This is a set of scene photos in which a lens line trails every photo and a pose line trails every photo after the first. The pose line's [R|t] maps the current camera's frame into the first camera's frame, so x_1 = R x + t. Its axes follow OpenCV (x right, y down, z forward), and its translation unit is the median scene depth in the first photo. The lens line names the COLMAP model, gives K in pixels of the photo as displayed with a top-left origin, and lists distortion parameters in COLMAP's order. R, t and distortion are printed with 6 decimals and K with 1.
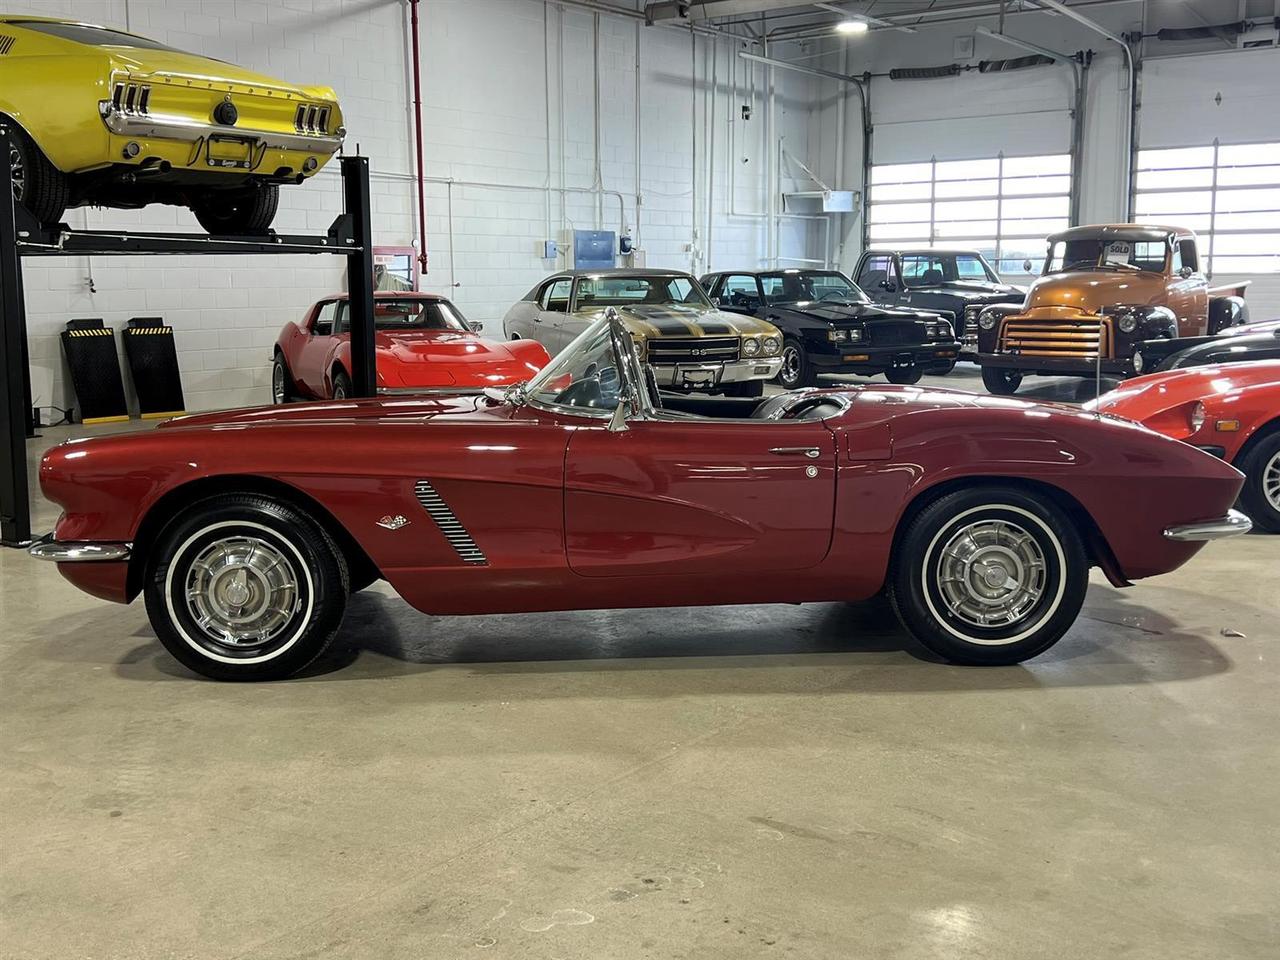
lens RADIAL K [[1486.7, 0, 610.1], [0, 1486.7, 477.4], [0, 0, 1]] dist [0.153470, -0.497742]
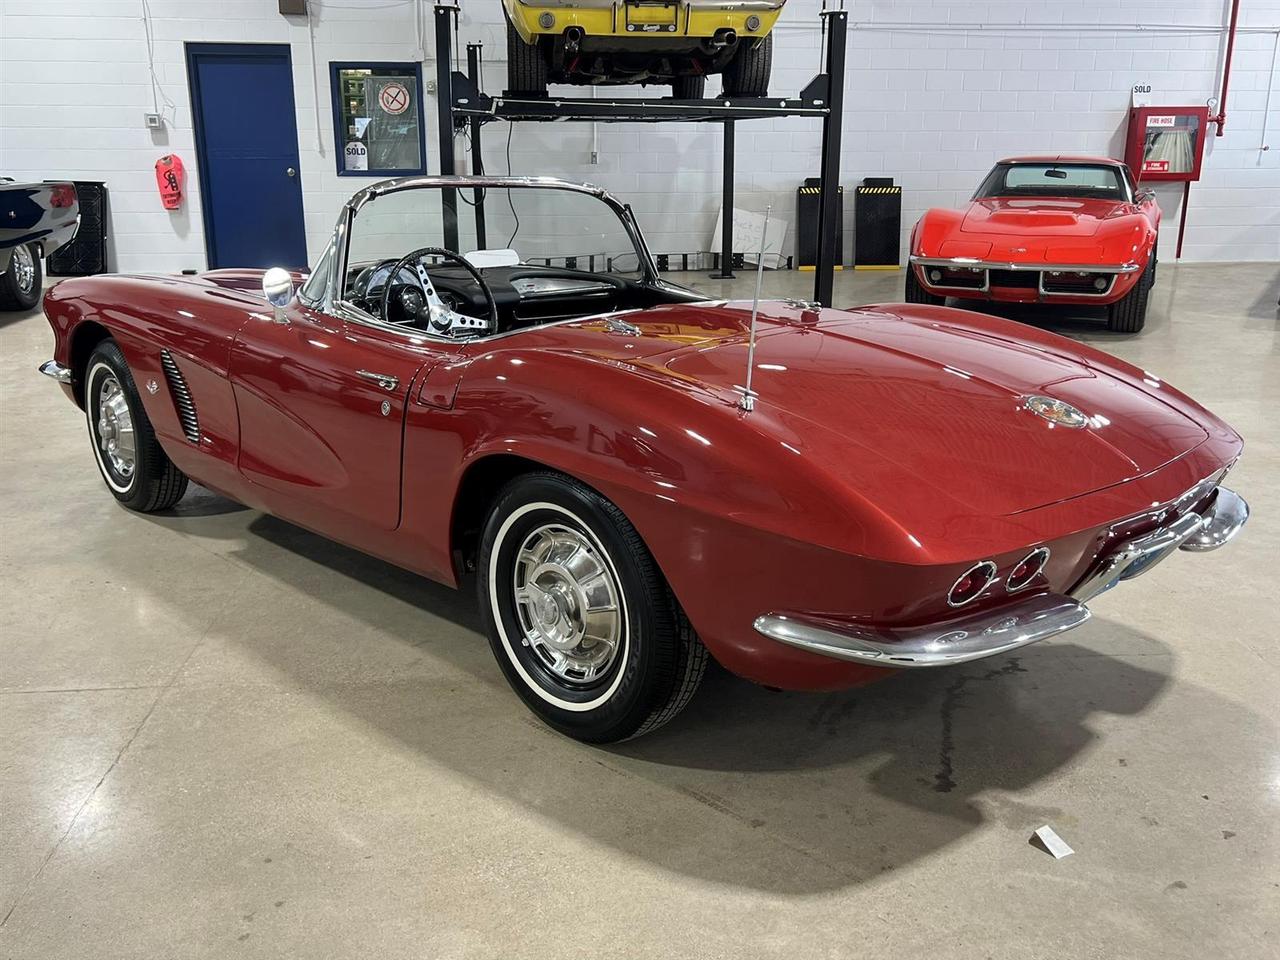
lens RADIAL K [[1199.0, 0, 640.0], [0, 1199.0, 480.0], [0, 0, 1]] dist [0.048735, -0.059924]
pose [[0.666786, 0.210376, -0.714939, 0.388113], [-0.106244, 0.976364, 0.188214, -0.056300], [0.737637, -0.049540, 0.673378, 0.395492]]
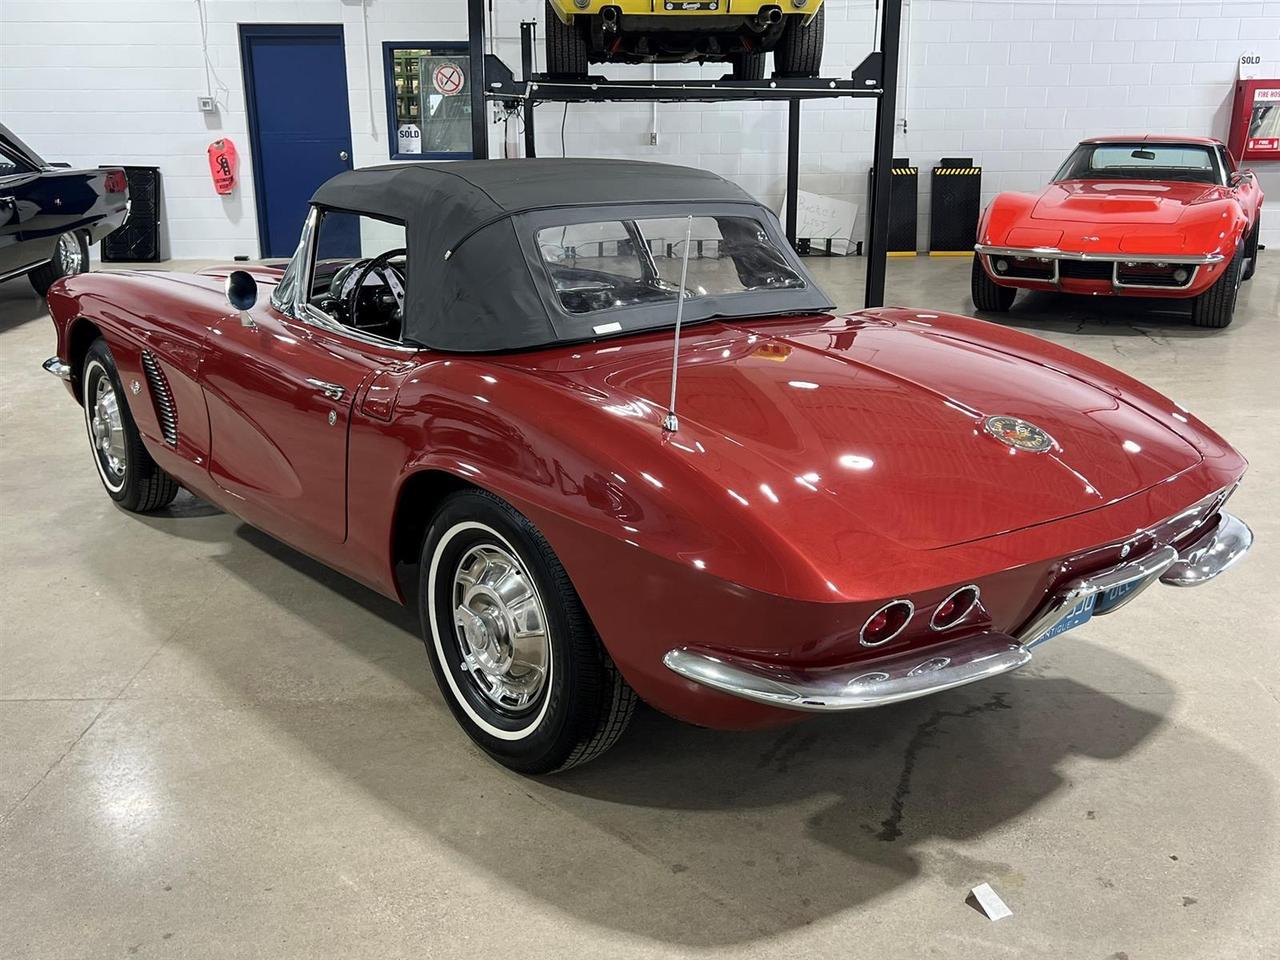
lens RADIAL K [[1257.4, 0, 633.9], [0, 1257.4, 470.1], [0, 0, 1]] dist [0.041545, -0.037955]
pose [[0.606040, 0.219471, -0.764557, 0.409453], [-0.105256, 0.974857, 0.196406, -0.067024], [0.788439, -0.038556, 0.613903, 0.425766]]
